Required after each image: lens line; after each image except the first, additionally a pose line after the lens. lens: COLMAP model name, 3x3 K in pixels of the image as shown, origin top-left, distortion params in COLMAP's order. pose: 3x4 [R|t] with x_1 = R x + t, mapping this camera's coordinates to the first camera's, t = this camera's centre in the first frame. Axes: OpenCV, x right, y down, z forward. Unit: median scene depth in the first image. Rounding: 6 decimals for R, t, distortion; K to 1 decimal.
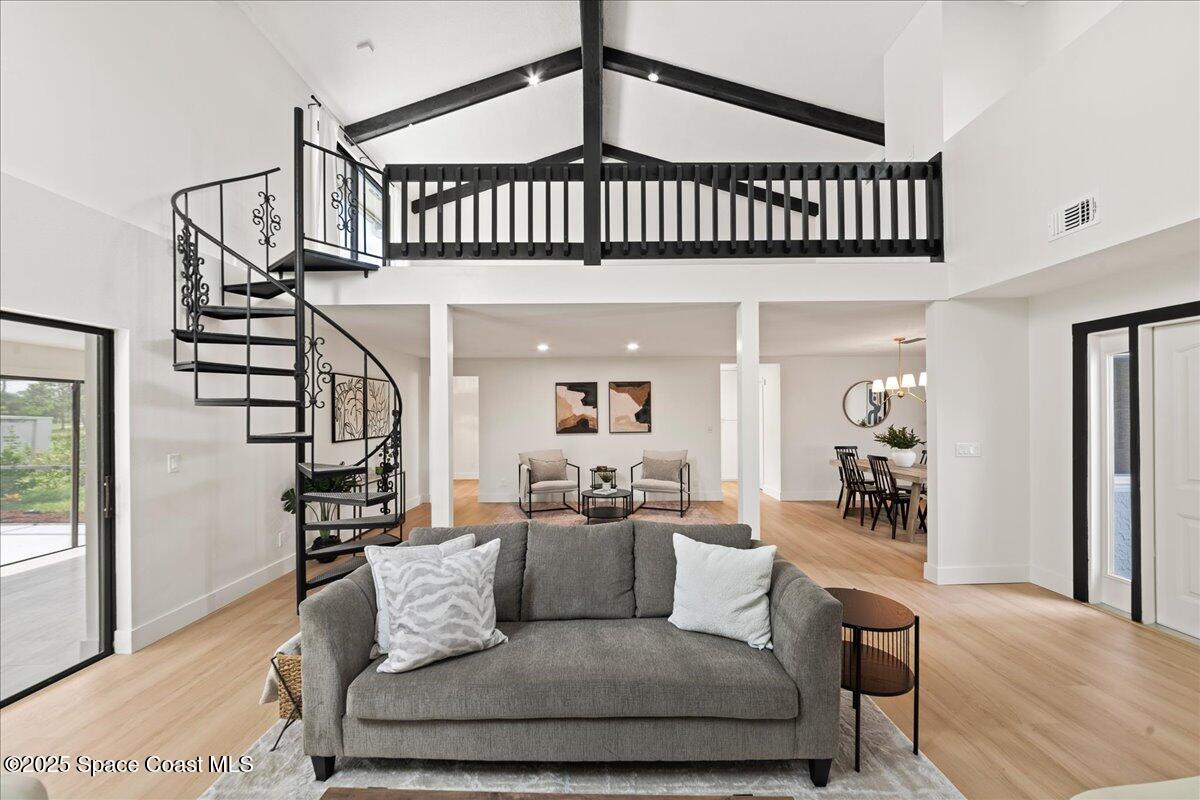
lens RADIAL K [[446.0, 0, 601.4], [0, 446.0, 412.2], [0, 0, 1]] dist [-0.000279, -0.000038]
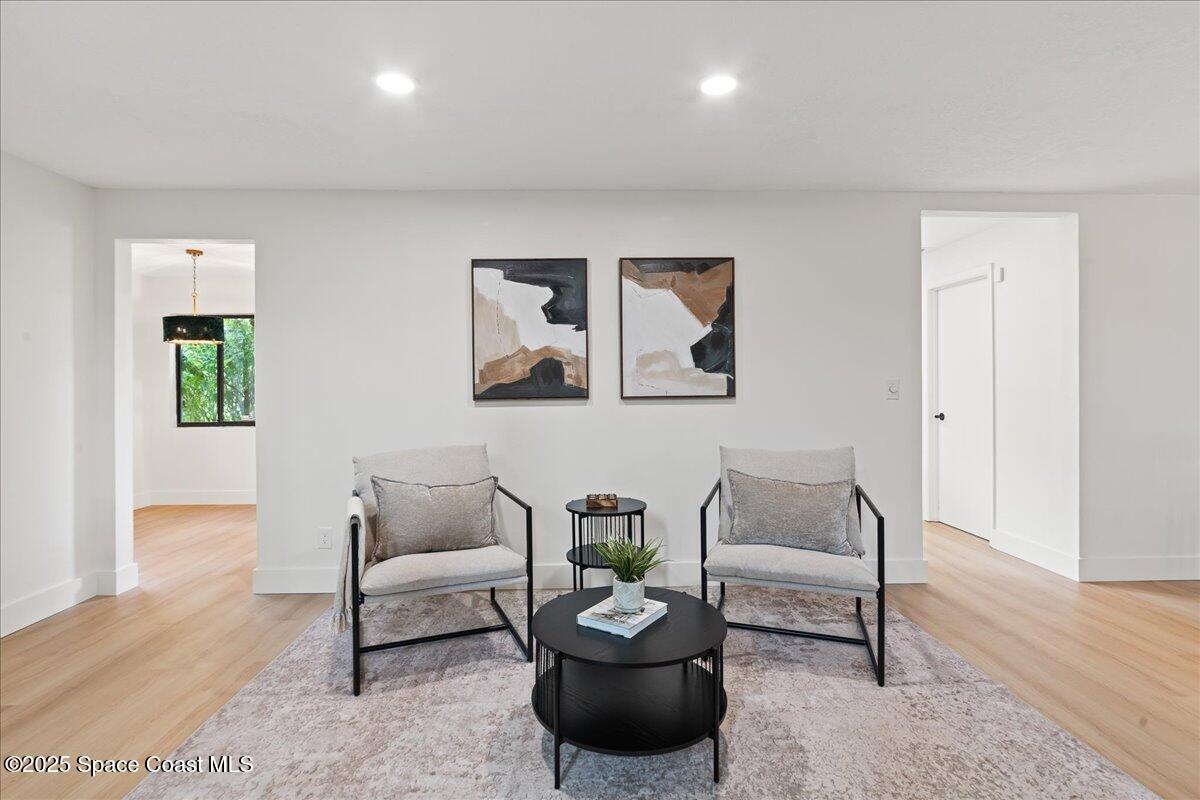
lens RADIAL K [[434.6, 0, 597.5], [0, 434.6, 394.5], [0, 0, 1]] dist [-0.000633, -0.000039]
pose [[0.999429, -0.000920, 0.033786, -0.013027], [0.000895, 0.999999, 0.000759, 0.042599], [-0.033787, -0.000728, 0.999429, 0.648746]]
